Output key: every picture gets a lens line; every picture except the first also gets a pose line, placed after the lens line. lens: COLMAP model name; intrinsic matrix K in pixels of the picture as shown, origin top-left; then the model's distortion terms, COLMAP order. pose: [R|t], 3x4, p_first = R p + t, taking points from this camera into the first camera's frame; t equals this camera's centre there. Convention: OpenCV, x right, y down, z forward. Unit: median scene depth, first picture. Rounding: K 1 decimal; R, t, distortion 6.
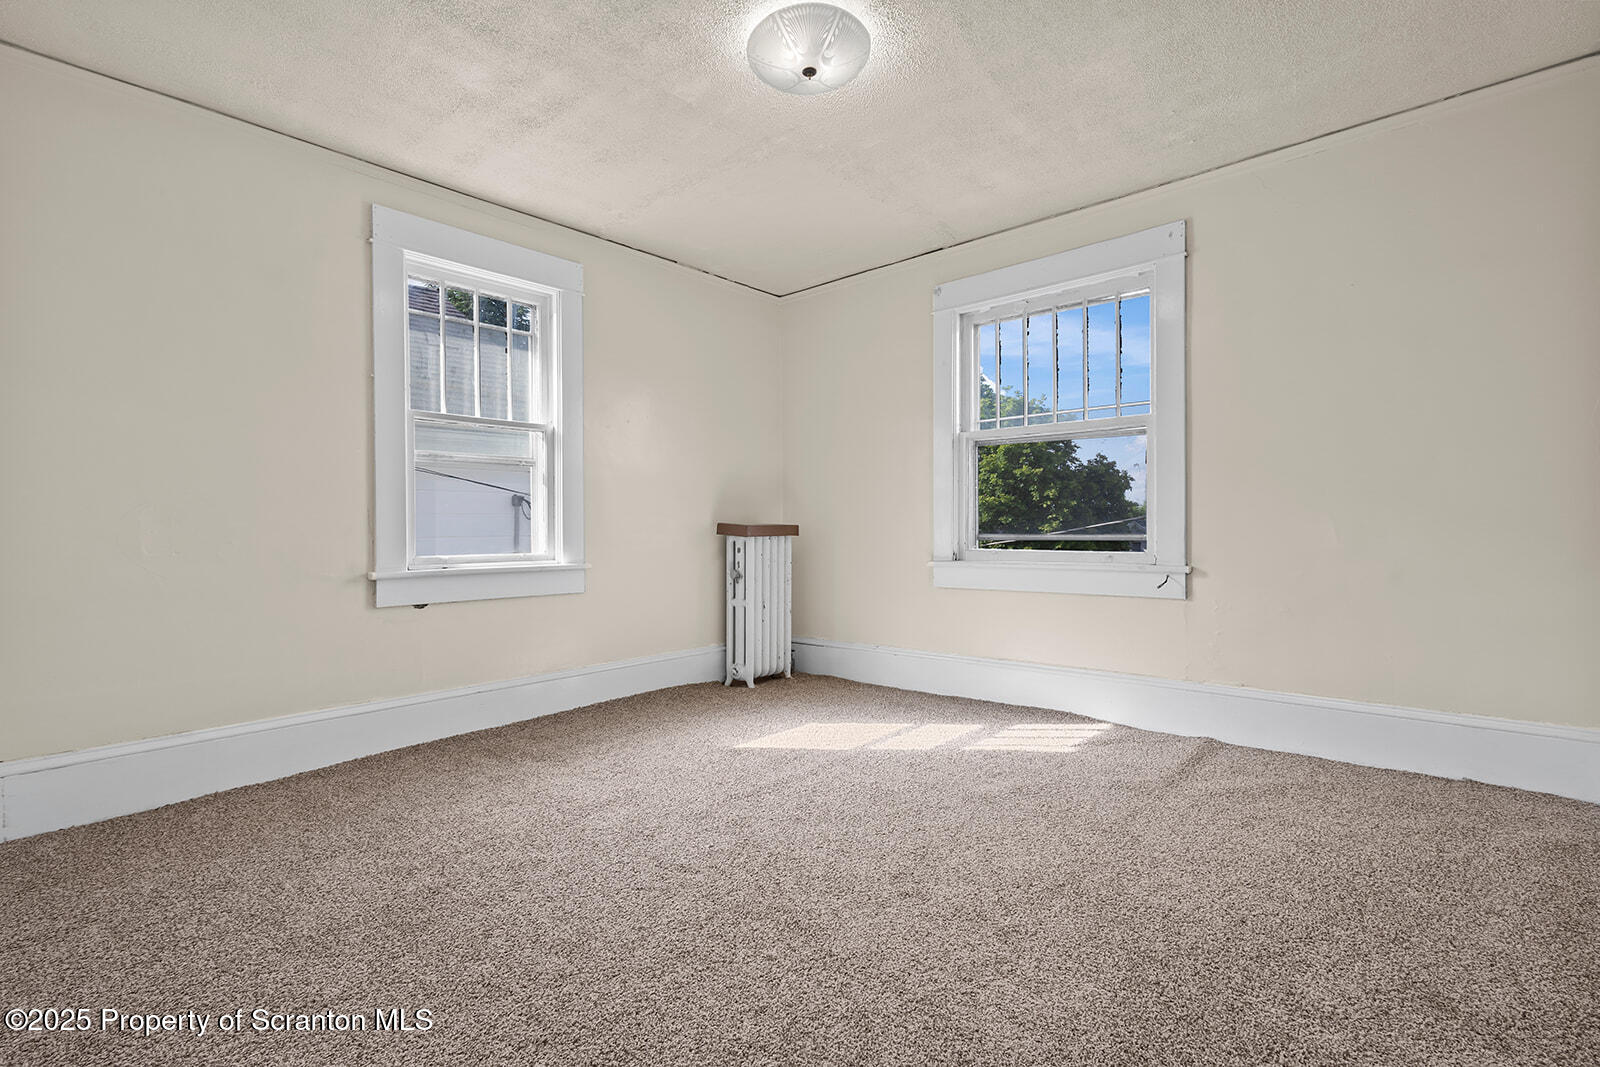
lens RADIAL K [[734.7, 0, 801.1], [0, 734.7, 532.3], [0, 0, 1]] dist [0.014567, -0.004793]
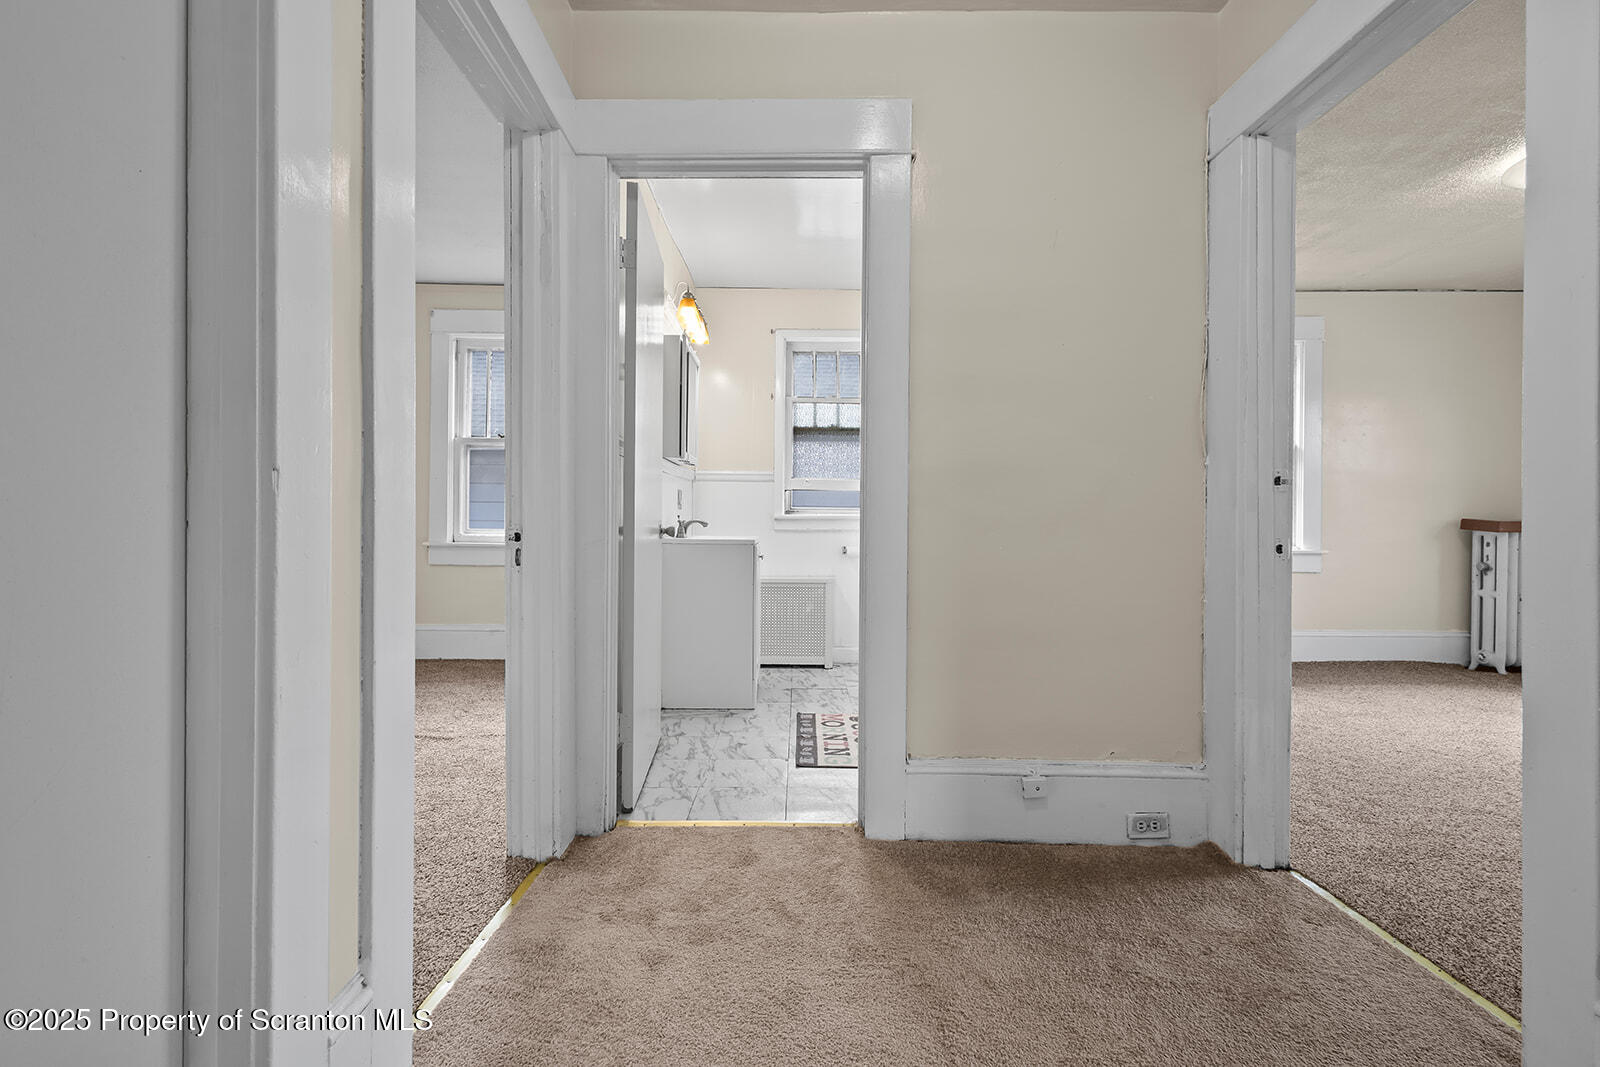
lens RADIAL K [[734.7, 0, 805.1], [0, 734.7, 528.2], [0, 0, 1]] dist [0.014567, -0.004793]
pose [[0.670534, 0.008220, -0.741833, 0.048483], [-0.014015, 0.999901, -0.001588, 0.016987], [0.741746, 0.011461, 0.670583, -0.452657]]
